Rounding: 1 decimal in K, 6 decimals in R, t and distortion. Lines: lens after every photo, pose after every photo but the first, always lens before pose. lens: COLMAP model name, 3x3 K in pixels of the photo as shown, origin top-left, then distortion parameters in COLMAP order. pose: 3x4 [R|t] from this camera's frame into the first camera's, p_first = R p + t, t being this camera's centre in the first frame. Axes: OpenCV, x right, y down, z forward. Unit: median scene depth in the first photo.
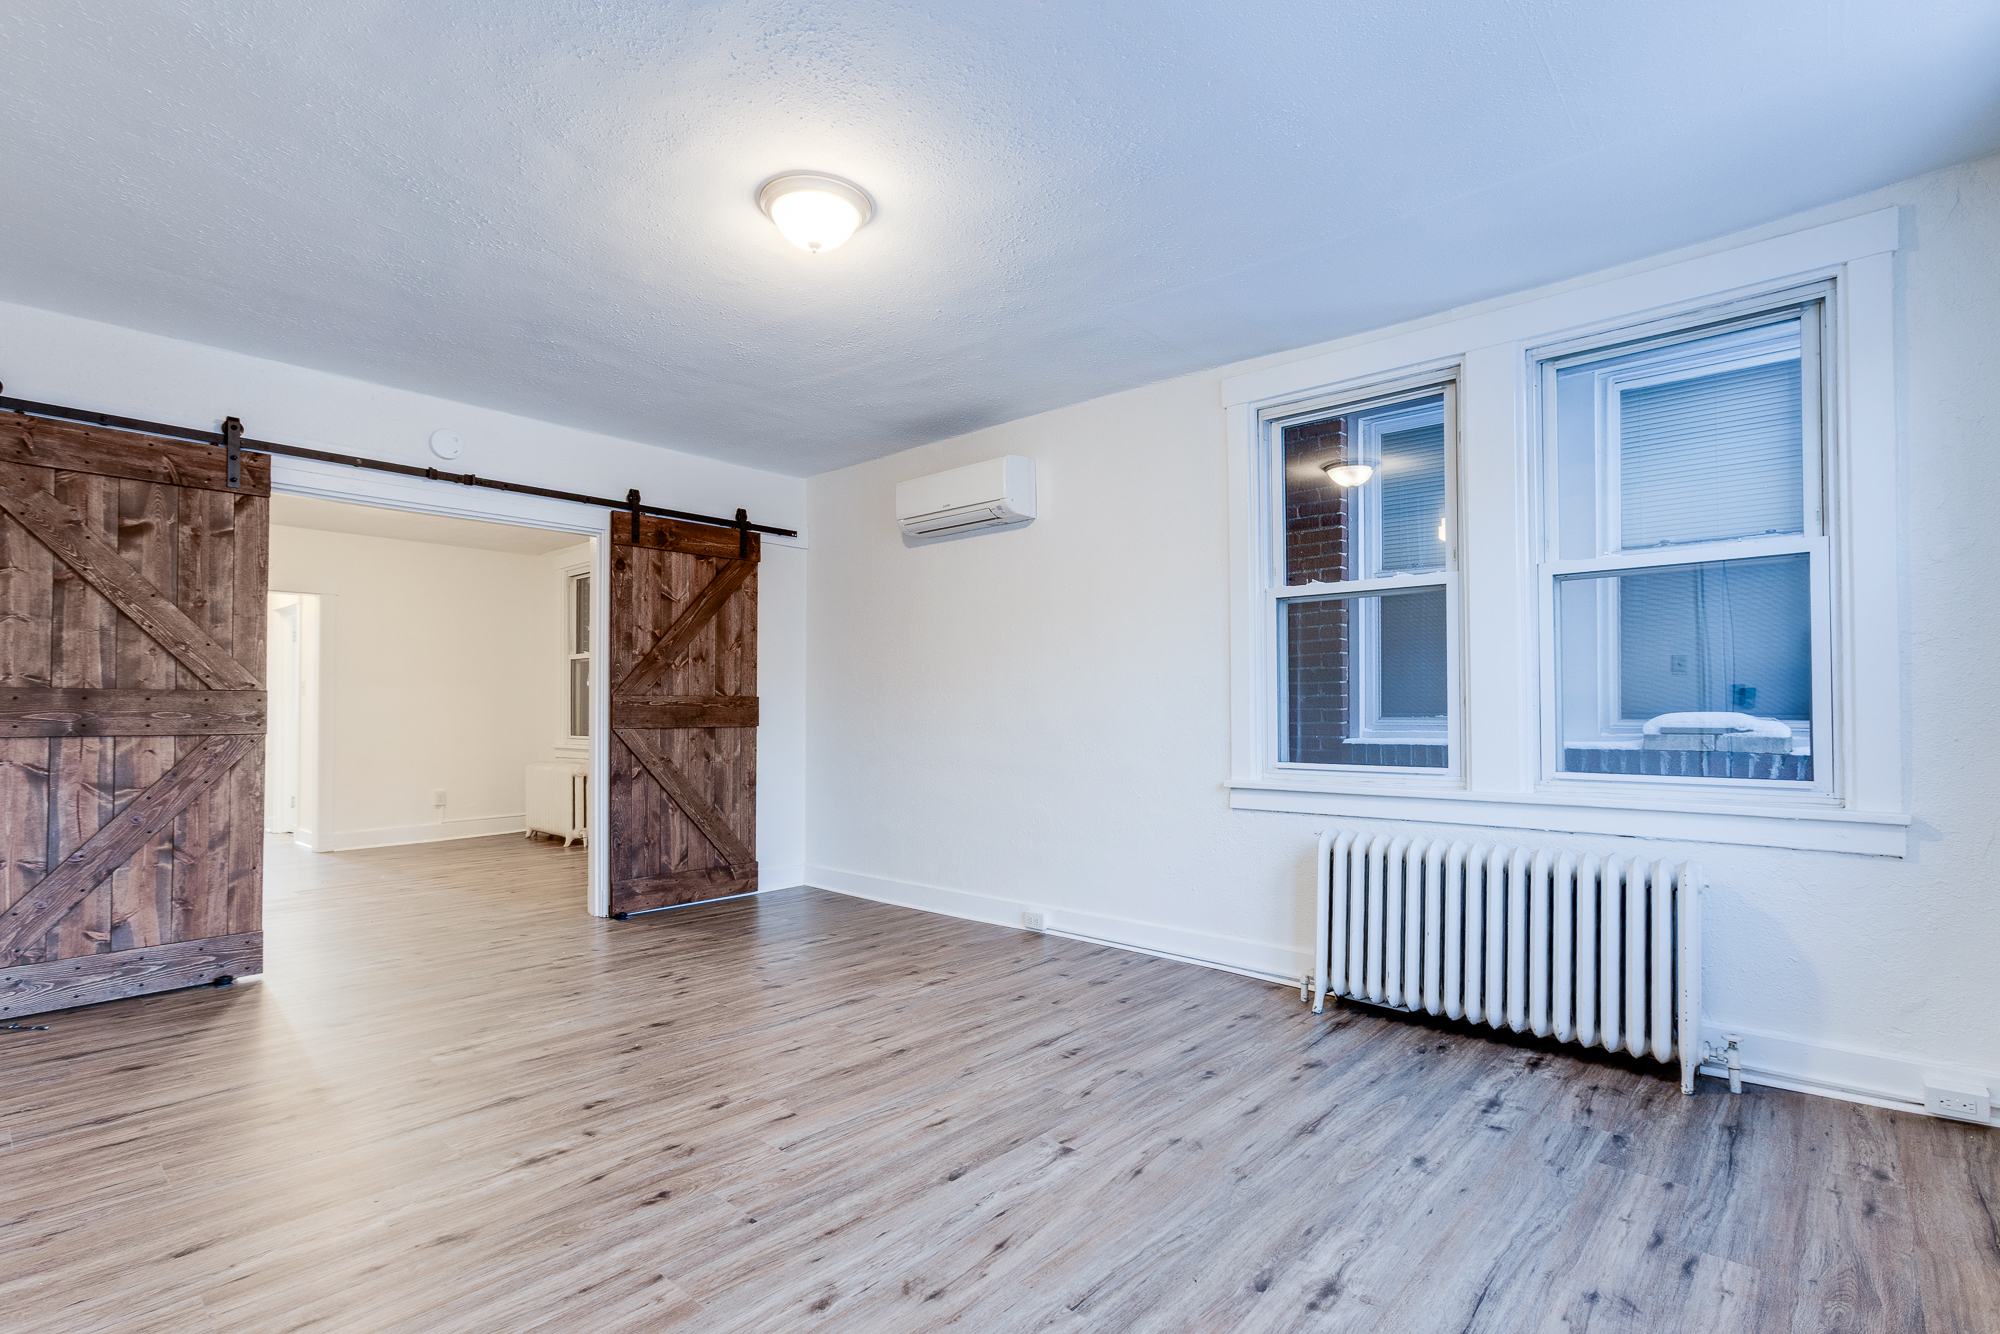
lens RADIAL K [[943.2, 0, 994.4], [0, 943.2, 687.6], [0, 0, 1]] dist [-0.001350, 0.000661]
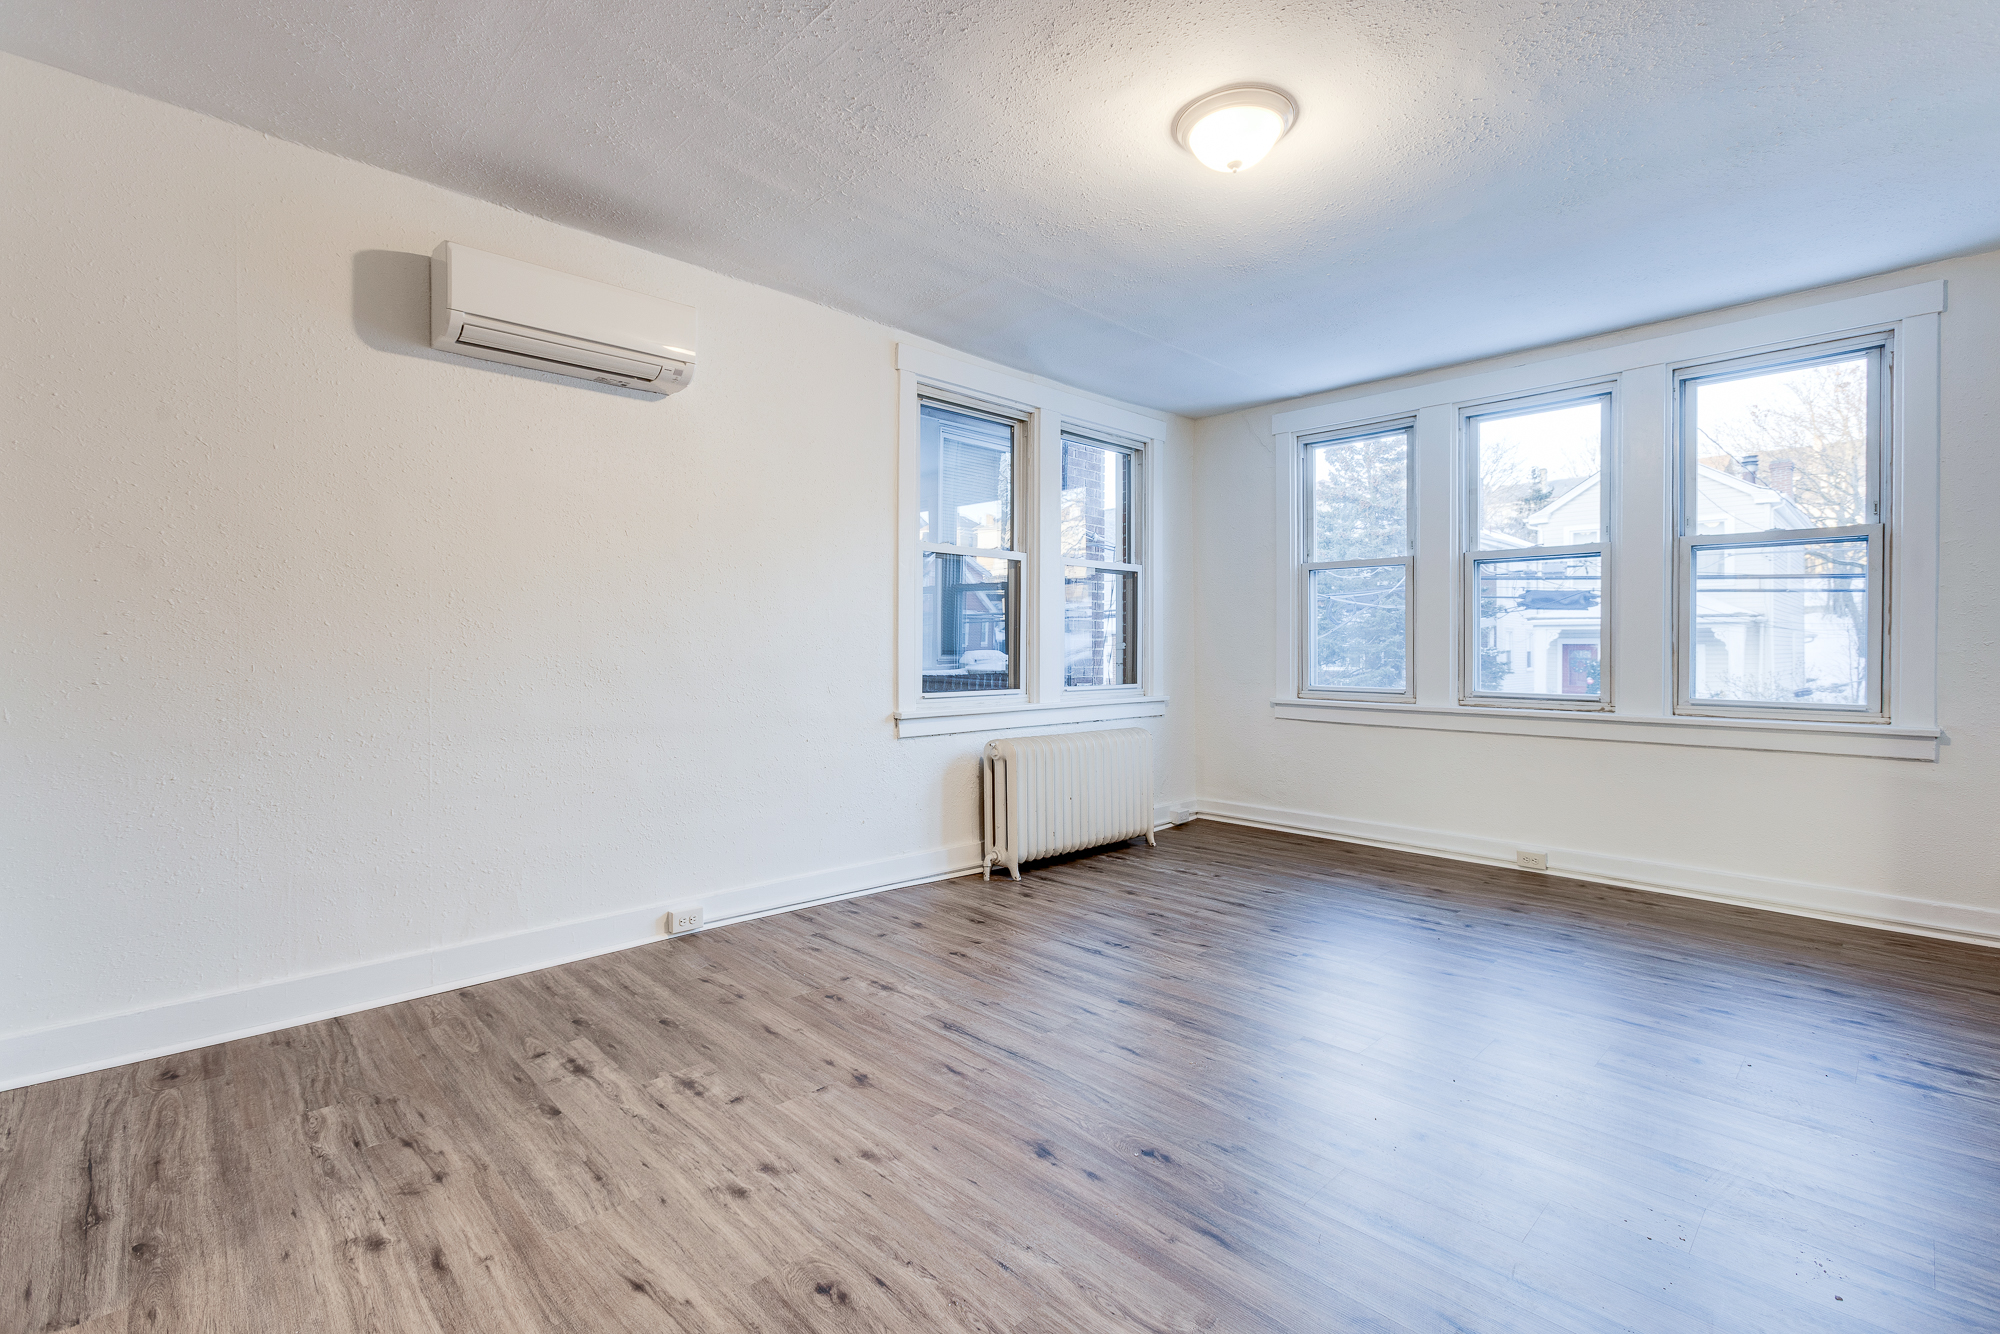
lens RADIAL K [[889.0, 0, 993.8], [0, 889.0, 650.8], [0, 0, 1]] dist [-0.018791, 0.000315]
pose [[0.083669, 0.000022, 0.996494, -0.833910], [-0.023032, 0.999733, 0.001912, 0.023379], [-0.996227, -0.023111, 0.083647, 0.877492]]
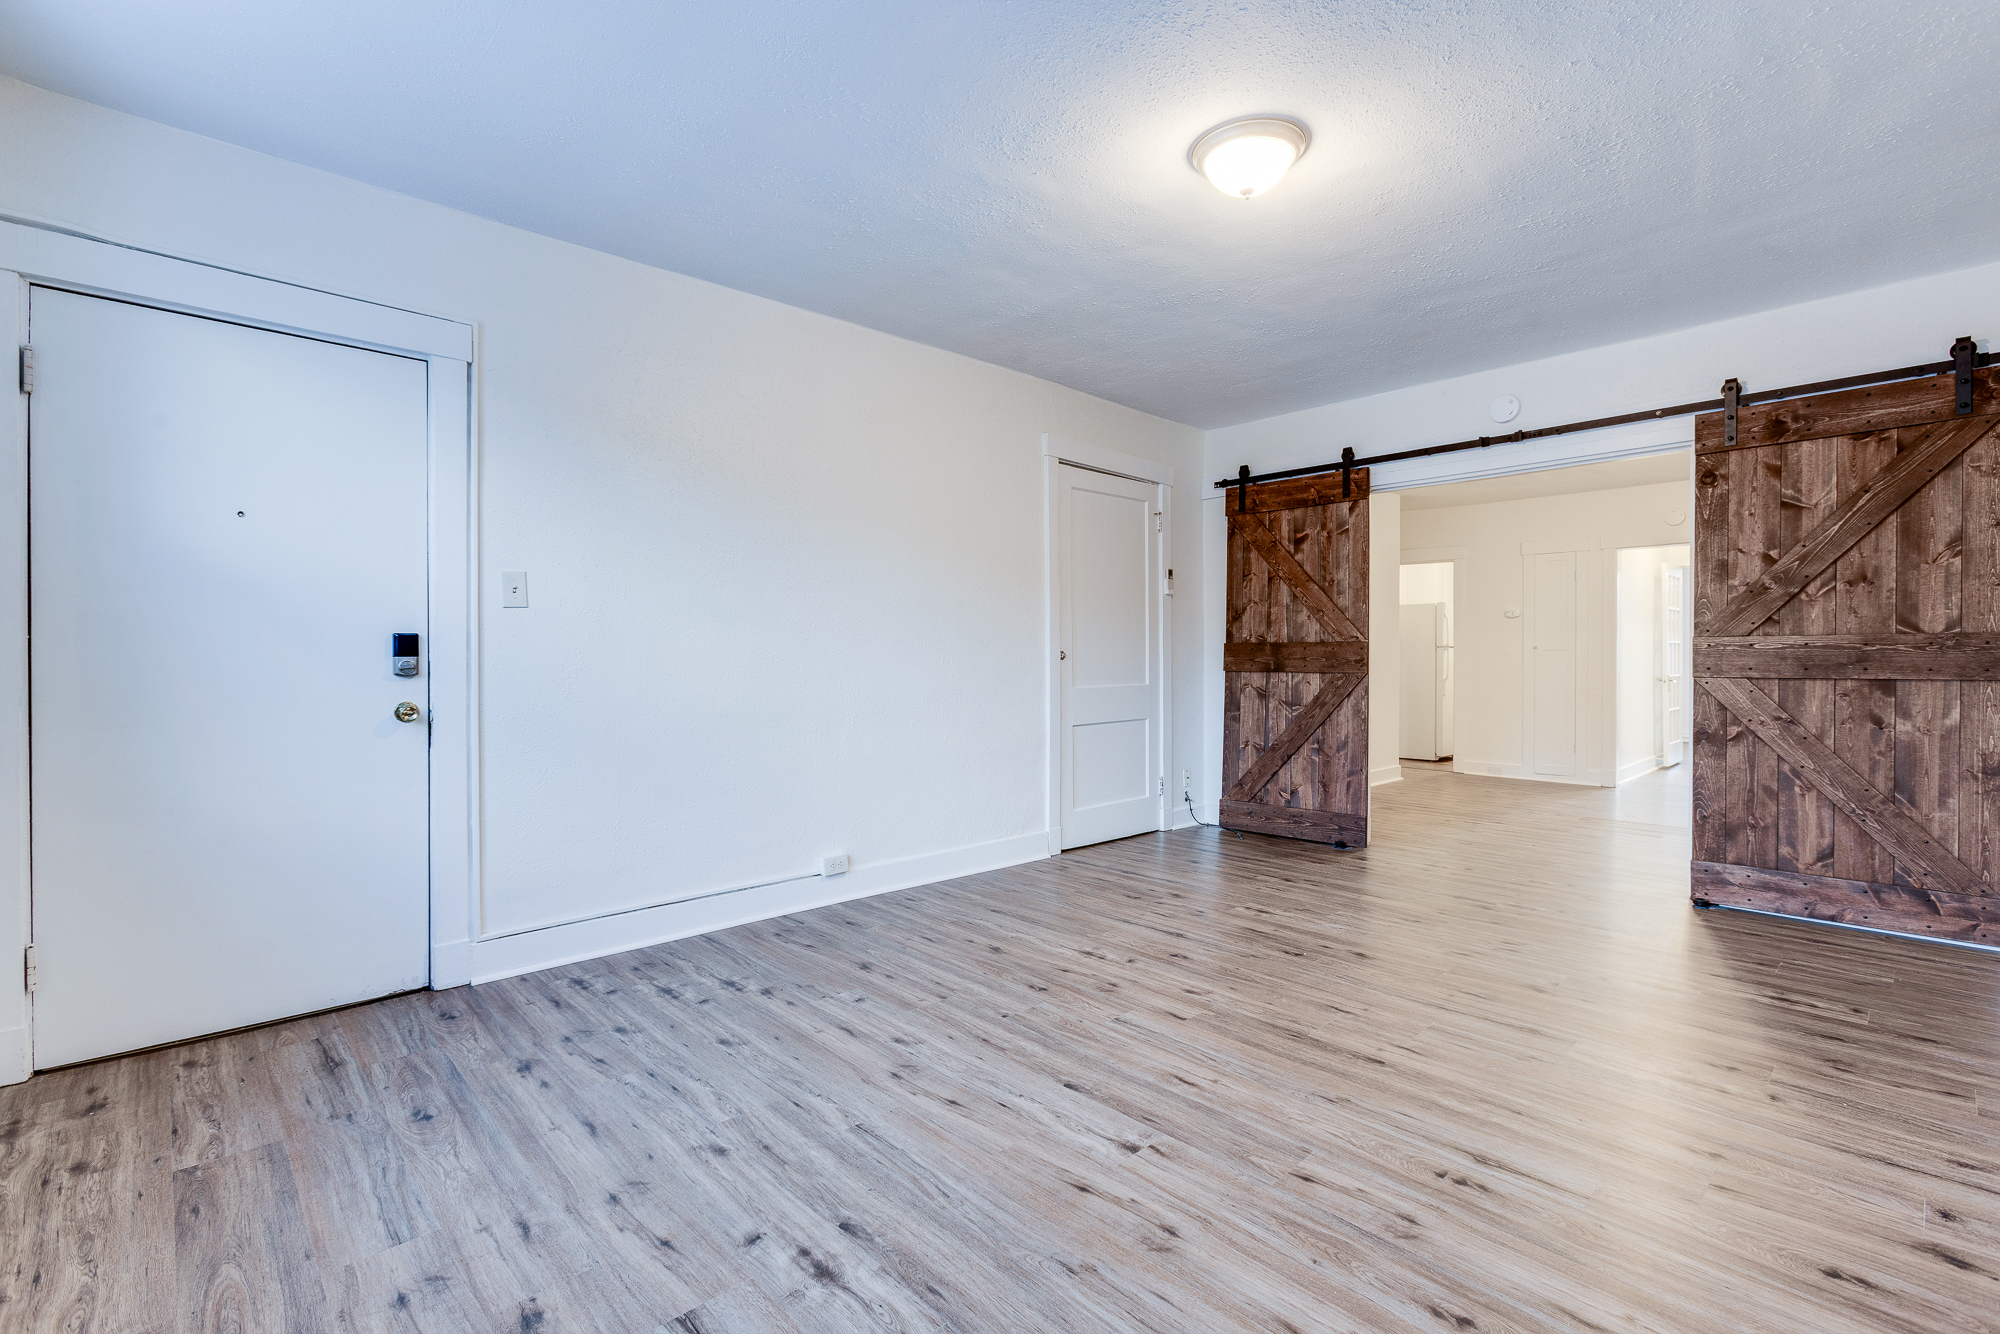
lens RADIAL K [[900.9, 0, 998.1], [0, 900.9, 652.4], [0, 0, 1]] dist [-0.014063, 0.006845]
pose [[-0.083689, -0.006418, -0.996471, 0.594576], [0.023805, 0.999681, -0.008437, 0.018499], [0.996208, -0.024427, -0.083509, 0.610904]]
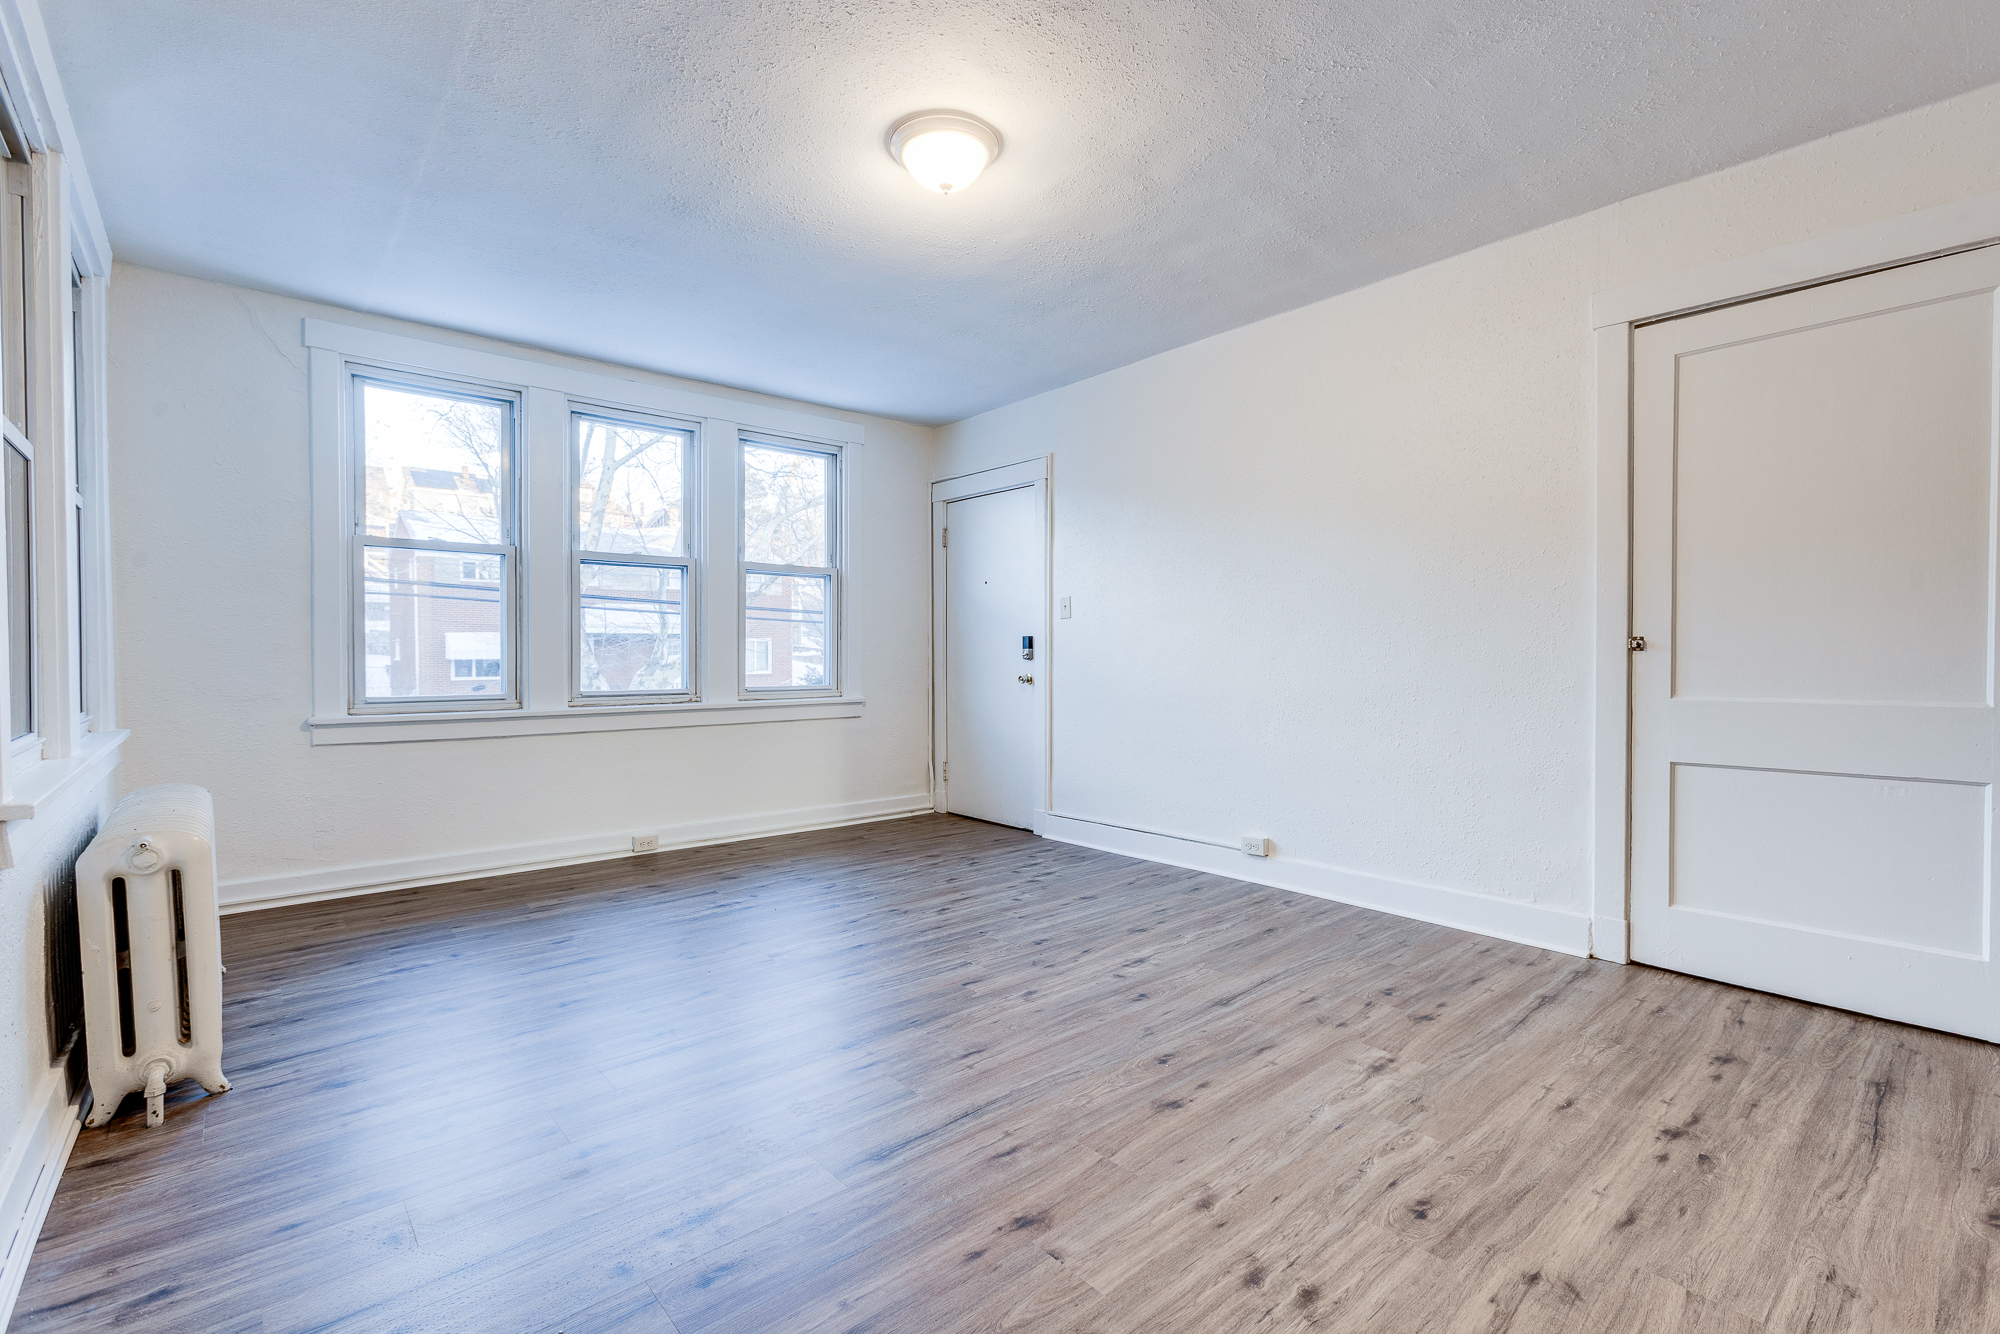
lens RADIAL K [[900.9, 0, 998.1], [0, 900.9, 652.4], [0, 0, 1]] dist [-0.014063, 0.006845]
pose [[-0.991303, 0.003102, 0.131565, -0.281934], [0.000577, 0.999815, -0.019224, 0.036994], [-0.131600, -0.018981, -0.991121, 1.477411]]
